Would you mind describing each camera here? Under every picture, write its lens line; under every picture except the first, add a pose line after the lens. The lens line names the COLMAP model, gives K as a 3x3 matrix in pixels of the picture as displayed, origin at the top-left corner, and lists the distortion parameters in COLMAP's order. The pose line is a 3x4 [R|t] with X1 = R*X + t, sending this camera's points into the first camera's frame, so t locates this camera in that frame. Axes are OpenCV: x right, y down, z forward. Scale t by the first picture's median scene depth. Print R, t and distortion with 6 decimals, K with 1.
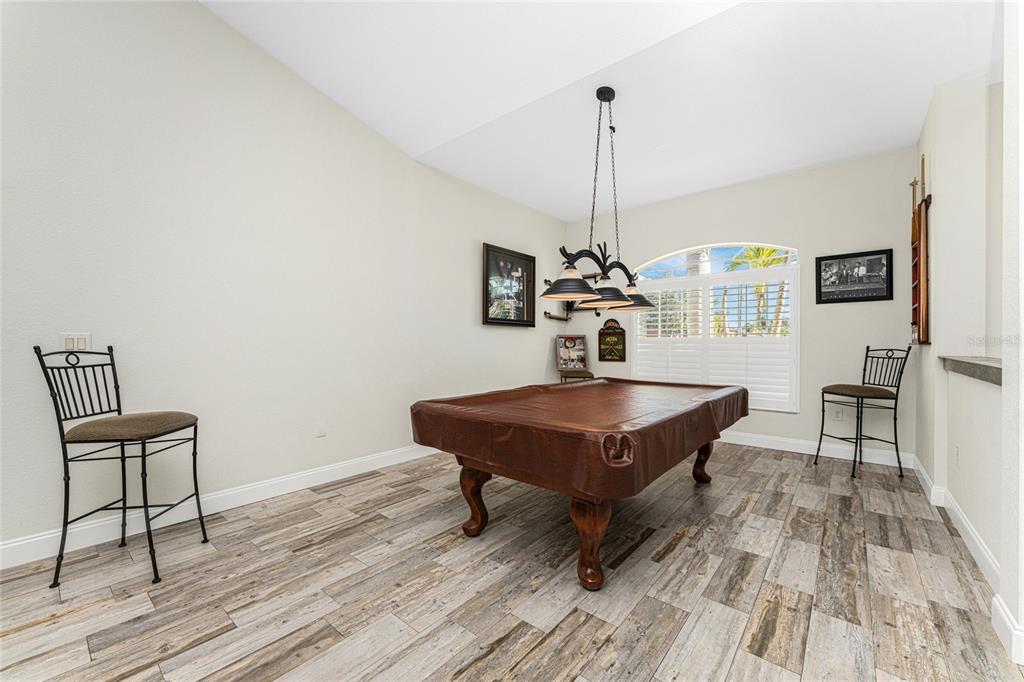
lens RADIAL K [[411.3, 0, 513.2], [0, 411.3, 342.6], [0, 0, 1]] dist [-0.000621, -0.000103]
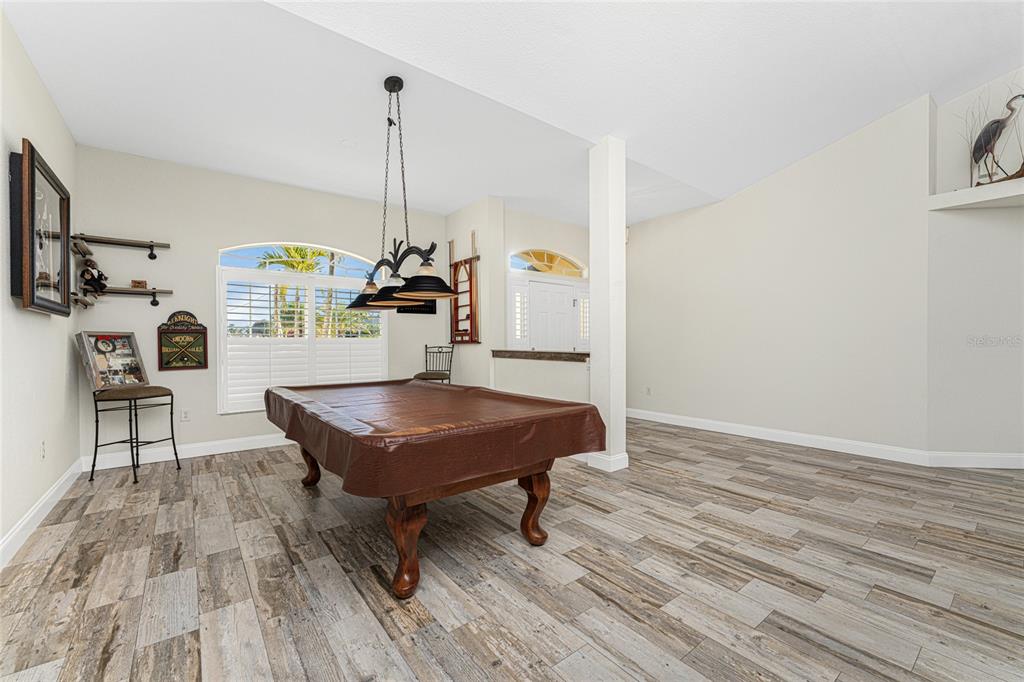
lens RADIAL K [[411.3, 0, 513.2], [0, 411.3, 342.6], [0, 0, 1]] dist [-0.000621, -0.000103]
pose [[0.215776, -0.003800, 0.976435, -0.509648], [0.003907, 0.999988, 0.003029, -0.002955], [-0.976435, 0.003161, 0.215788, 0.403928]]
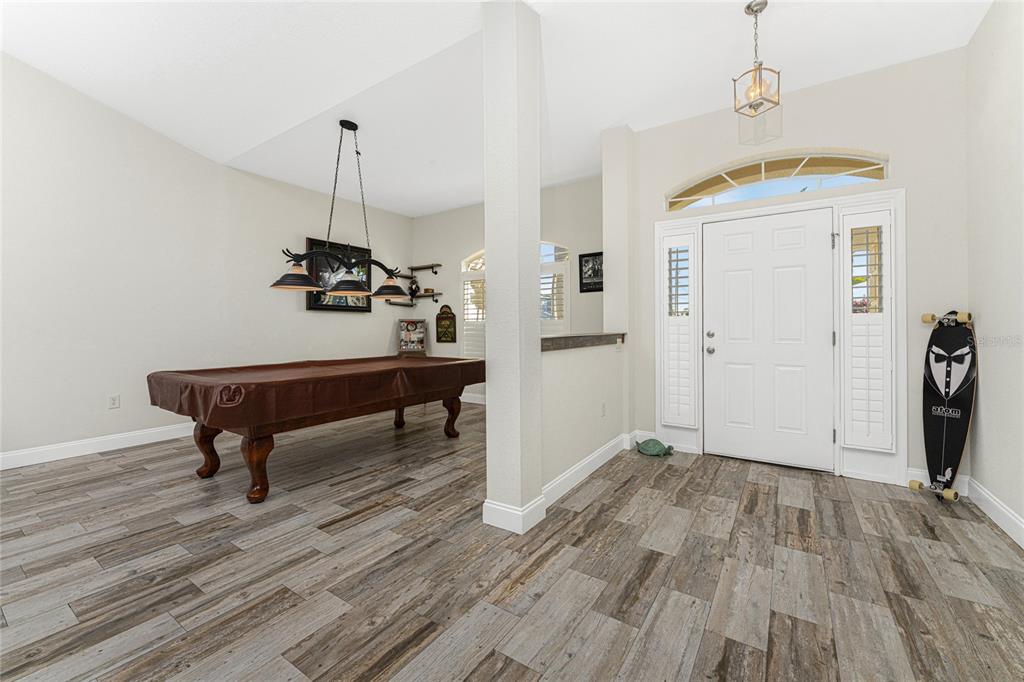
lens RADIAL K [[415.9, 0, 514.4], [0, 415.9, 334.0], [0, 0, 1]] dist [0.002054, 0.000434]
pose [[0.994893, -0.010835, 0.100355, 0.461001], [0.009195, 0.999817, 0.016786, 0.007037], [-0.100519, -0.015778, 0.994810, -0.237717]]
